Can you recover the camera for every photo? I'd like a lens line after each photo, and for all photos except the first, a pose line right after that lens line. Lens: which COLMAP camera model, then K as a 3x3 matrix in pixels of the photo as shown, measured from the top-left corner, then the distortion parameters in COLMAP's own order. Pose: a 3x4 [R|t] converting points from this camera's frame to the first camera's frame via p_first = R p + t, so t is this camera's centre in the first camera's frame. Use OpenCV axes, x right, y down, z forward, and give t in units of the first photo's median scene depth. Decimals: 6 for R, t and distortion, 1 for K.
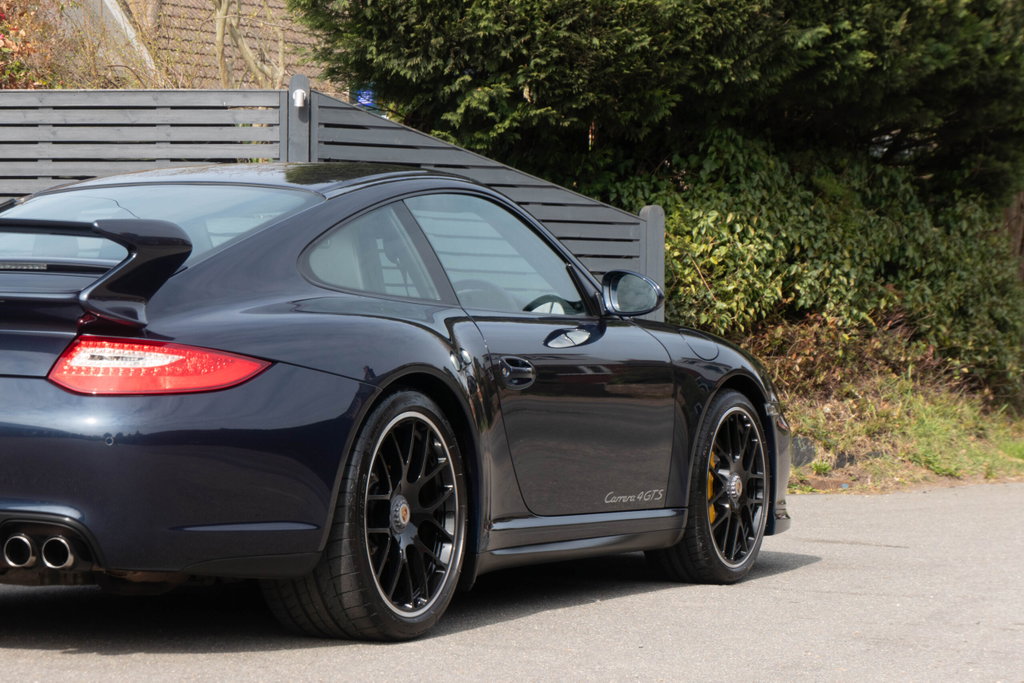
lens RADIAL K [[3200.9, 0, 550.3], [0, 3200.9, 325.1], [0, 0, 1]] dist [0.015362, 0.000000]
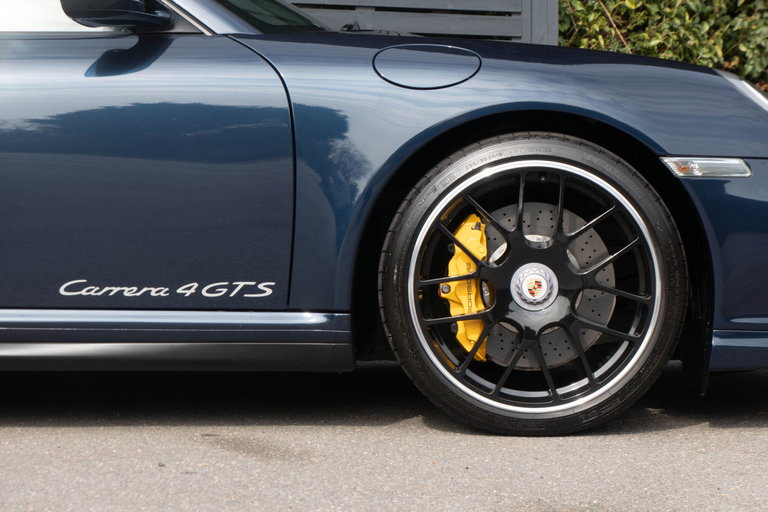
lens RADIAL K [[2001.3, 0, 383.4], [0, 2001.3, 256.1], [0, 0, 1]] dist [-0.075579, 0.000000]
pose [[0.997546, -0.011428, -0.069071, 0.025682], [0.013600, 0.999425, 0.031060, 0.021318], [0.068676, -0.031923, 0.997128, 0.538798]]
